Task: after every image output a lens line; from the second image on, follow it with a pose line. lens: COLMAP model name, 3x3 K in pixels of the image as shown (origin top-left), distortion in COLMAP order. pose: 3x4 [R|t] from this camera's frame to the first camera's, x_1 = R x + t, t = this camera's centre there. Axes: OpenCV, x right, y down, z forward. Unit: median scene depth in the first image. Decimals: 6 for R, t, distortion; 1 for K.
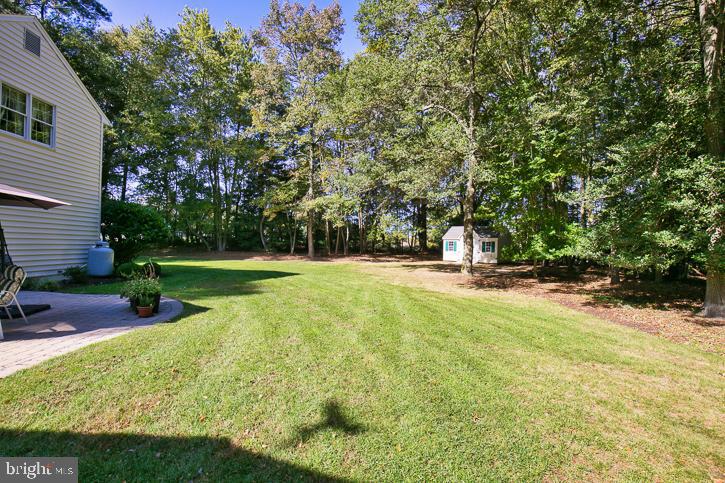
lens RADIAL K [[333.1, 0, 364.6], [0, 333.1, 245.5], [0, 0, 1]] dist [-0.041202, 0.009171]
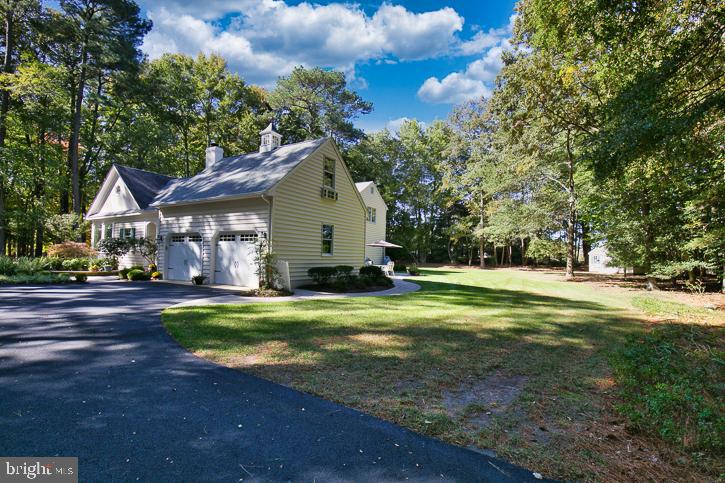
lens RADIAL K [[333.1, 0, 364.6], [0, 333.1, 245.5], [0, 0, 1]] dist [-0.041202, 0.009171]
pose [[0.845567, -0.017966, -0.533566, 0.182894], [-0.008749, 0.998833, -0.047497, 0.013869], [0.533797, 0.044830, 0.844423, -0.520187]]
